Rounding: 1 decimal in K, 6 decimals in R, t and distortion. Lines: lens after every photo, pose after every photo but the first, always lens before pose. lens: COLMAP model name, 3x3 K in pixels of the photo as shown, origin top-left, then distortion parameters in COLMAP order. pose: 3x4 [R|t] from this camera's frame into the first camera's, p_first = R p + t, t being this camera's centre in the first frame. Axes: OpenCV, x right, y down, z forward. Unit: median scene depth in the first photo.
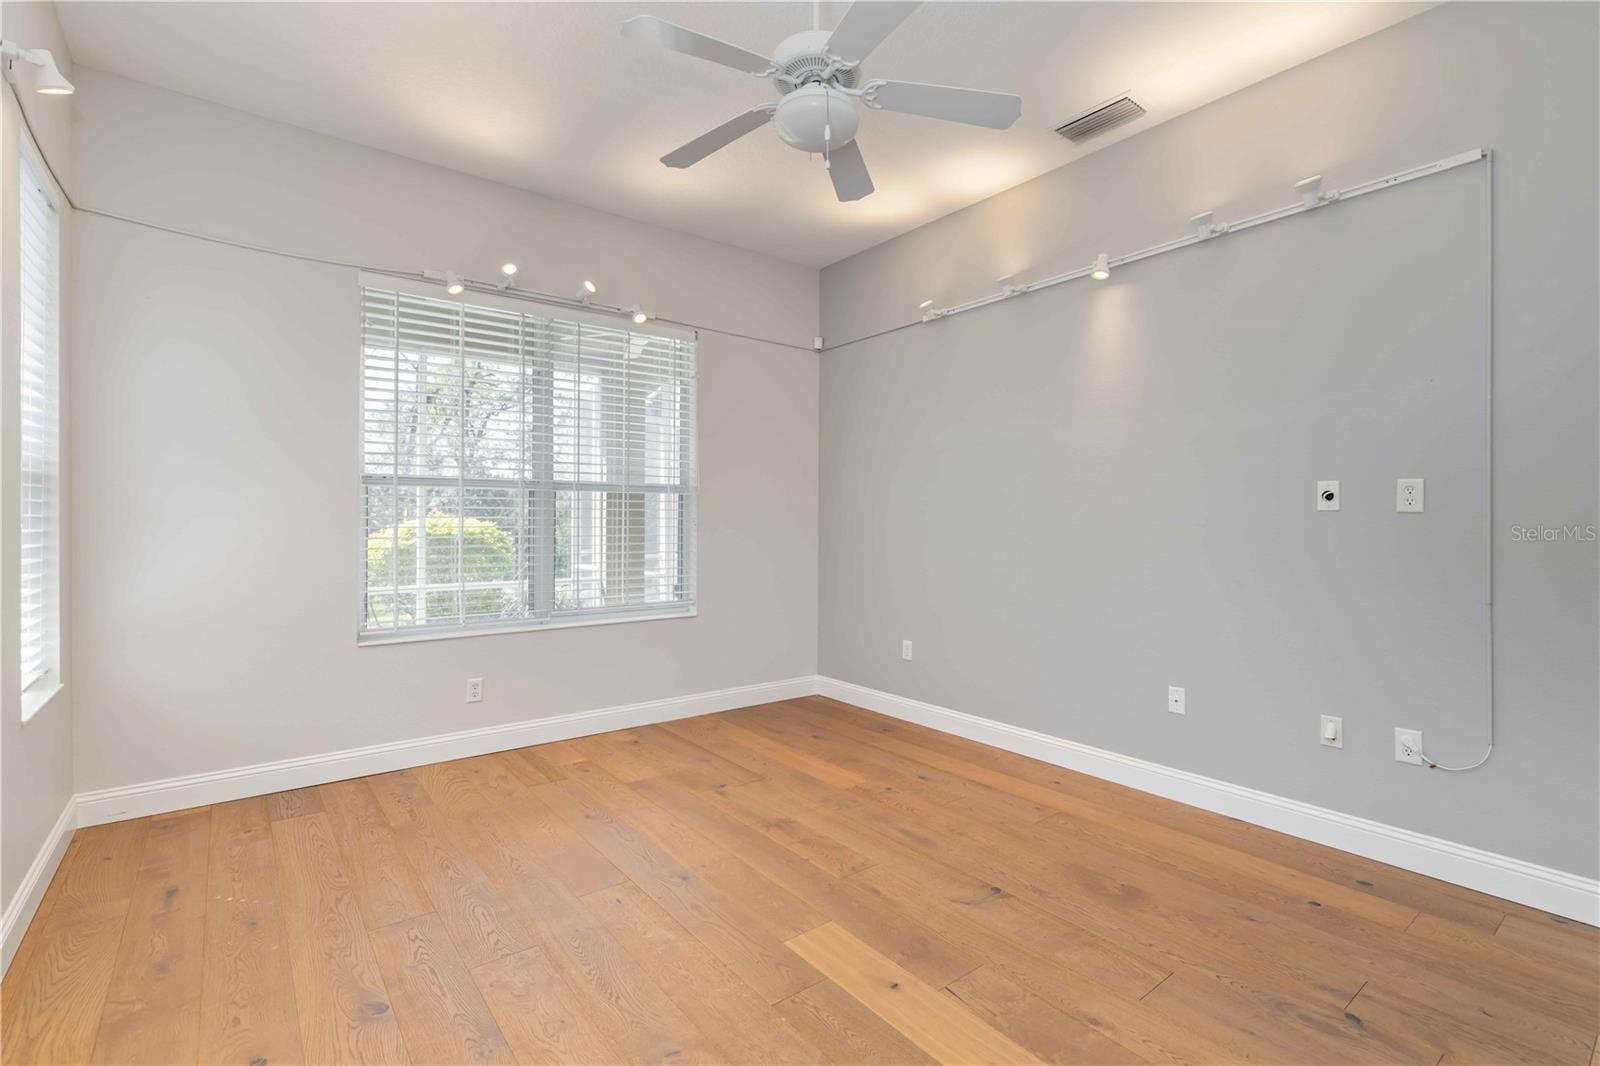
lens RADIAL K [[728.1, 0, 798.3], [0, 728.1, 519.5], [0, 0, 1]] dist [0.000649, 0.000816]
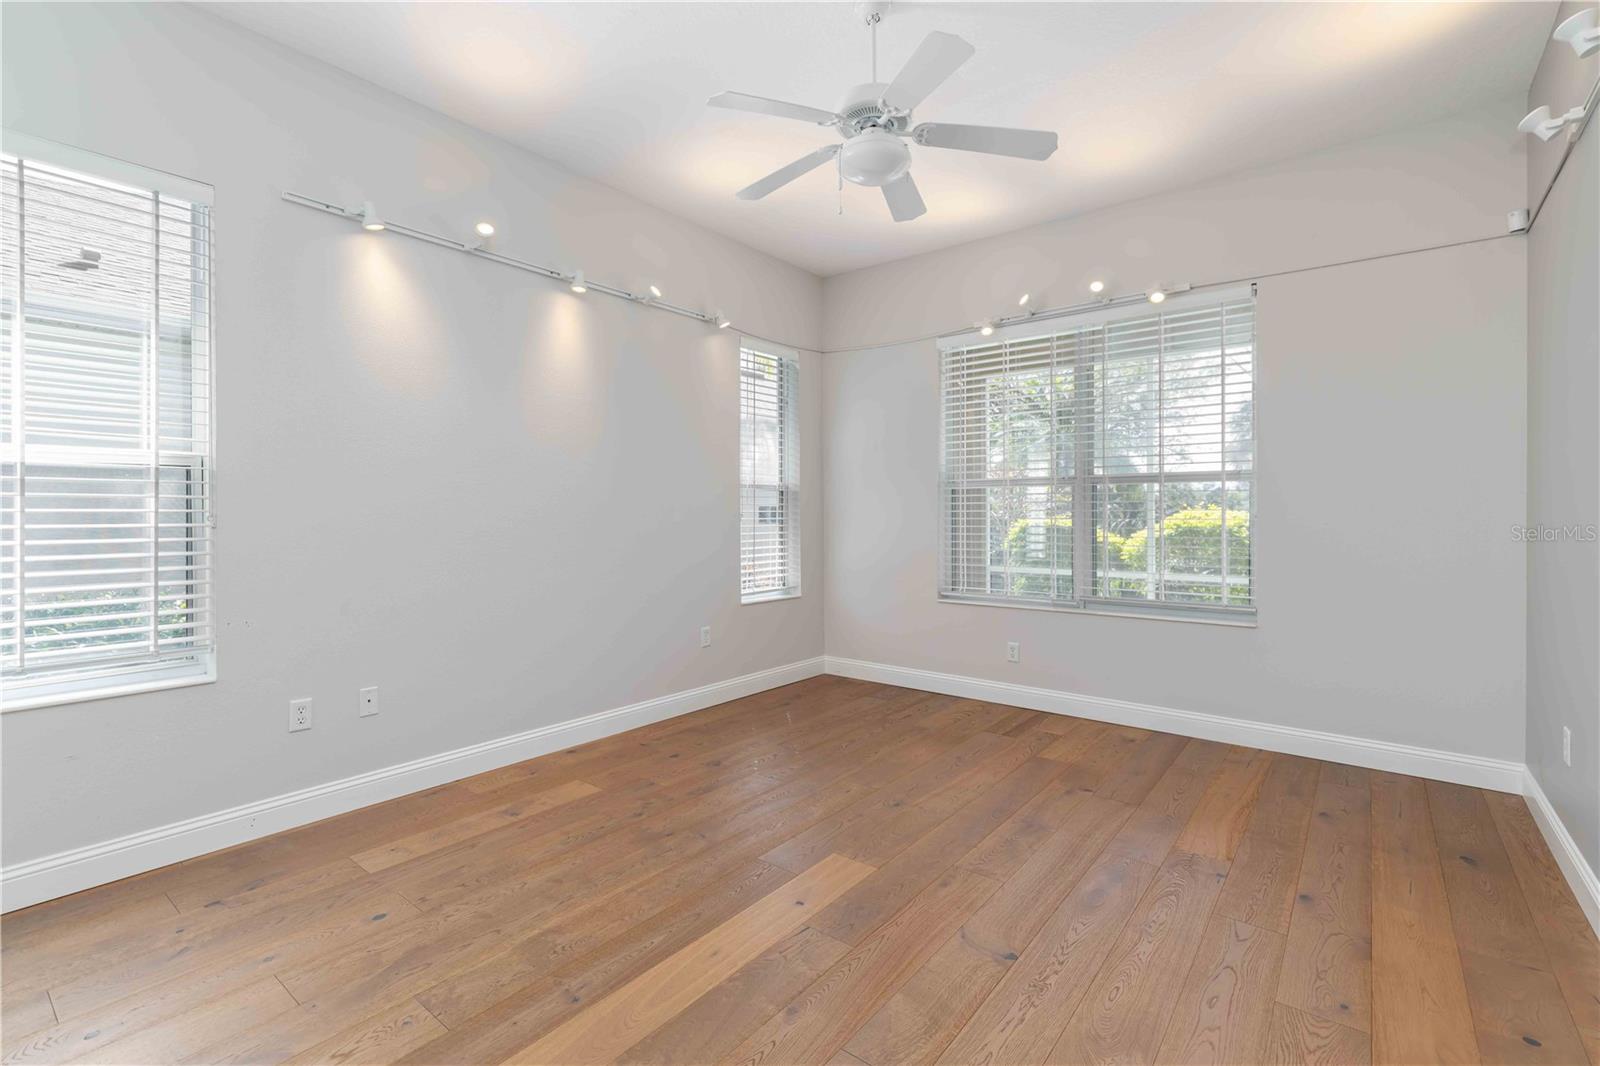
lens RADIAL K [[719.5, 0, 797.3], [0, 719.5, 518.8], [0, 0, 1]] dist [-0.000068, 0.000666]
pose [[0.231971, 0.002012, -0.972721, 0.847238], [0.004373, 0.999986, 0.003111, 0.007147], [0.972713, -0.004976, 0.231959, 0.484688]]
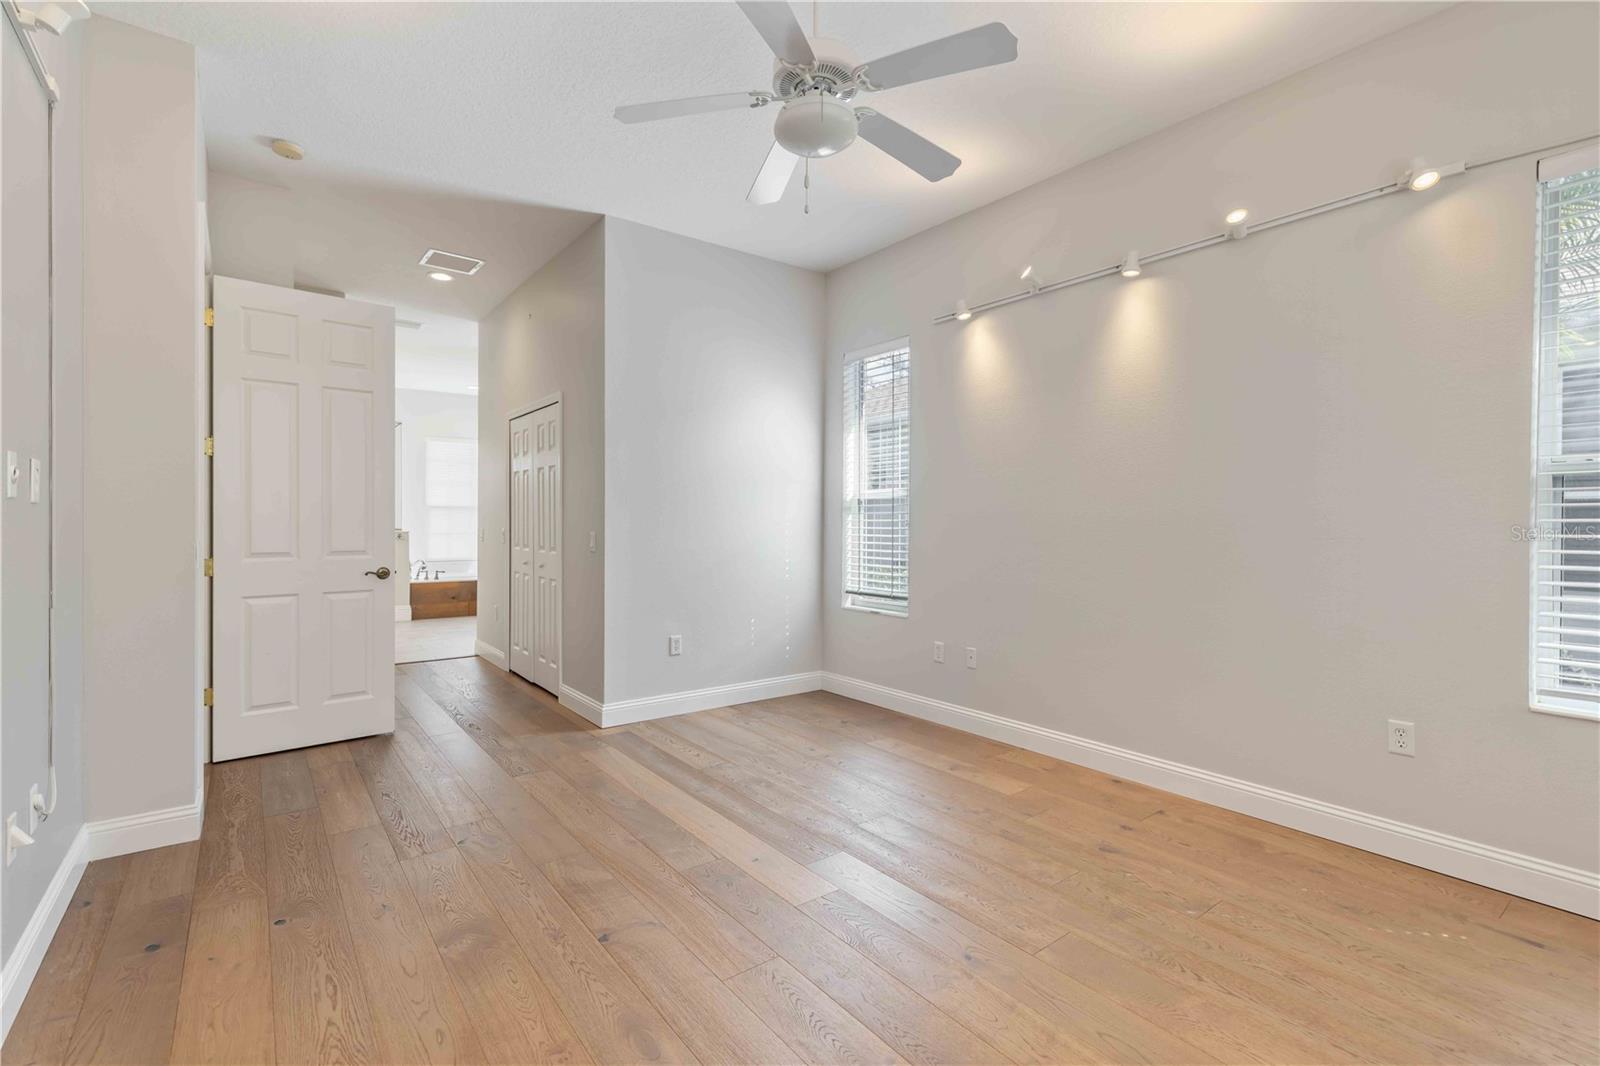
lens RADIAL K [[719.5, 0, 797.3], [0, 719.5, 518.8], [0, 0, 1]] dist [-0.000068, 0.000666]
pose [[-0.999882, -0.006764, 0.013801, 0.023993], [-0.006853, 0.999956, -0.006367, 0.005410], [-0.013757, -0.006461, -0.999884, 1.570297]]
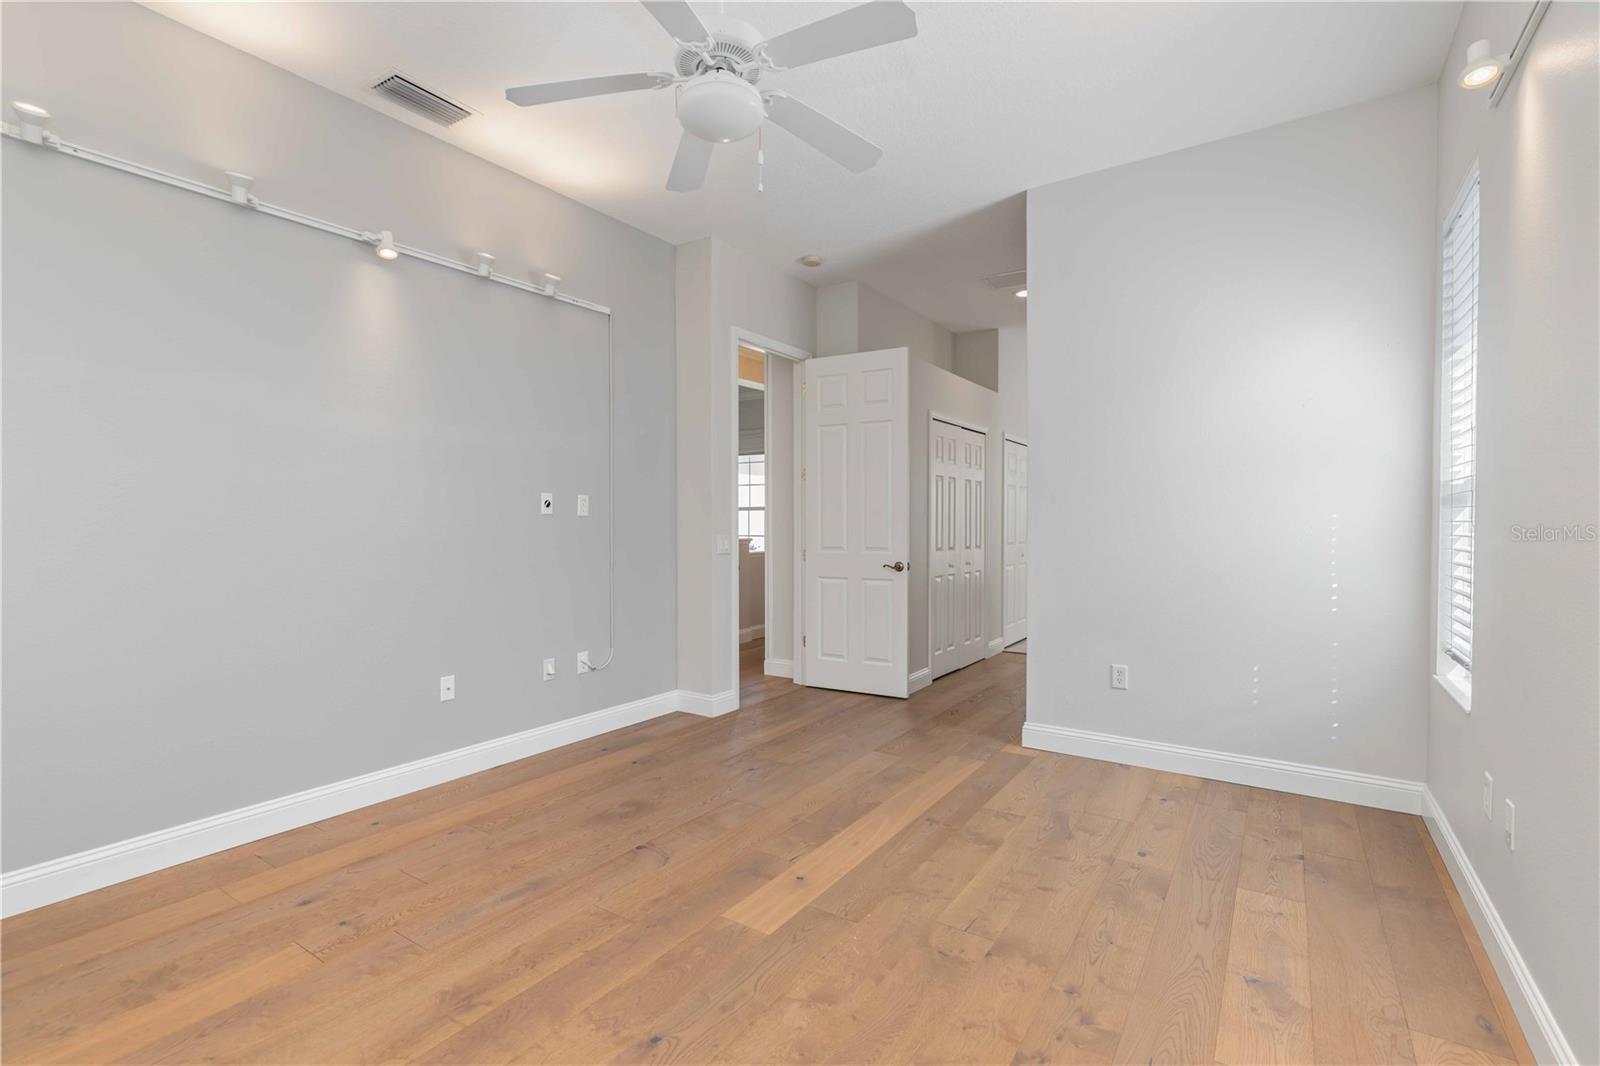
lens RADIAL K [[724.6, 0, 793.5], [0, 724.6, 531.4], [0, 0, 1]] dist [-0.001844, -0.000295]
pose [[-0.304544, -0.013772, 0.952399, -0.728373], [-0.002512, 0.999904, 0.013655, 0.000638], [-0.952495, 0.001766, -0.304549, 0.937037]]
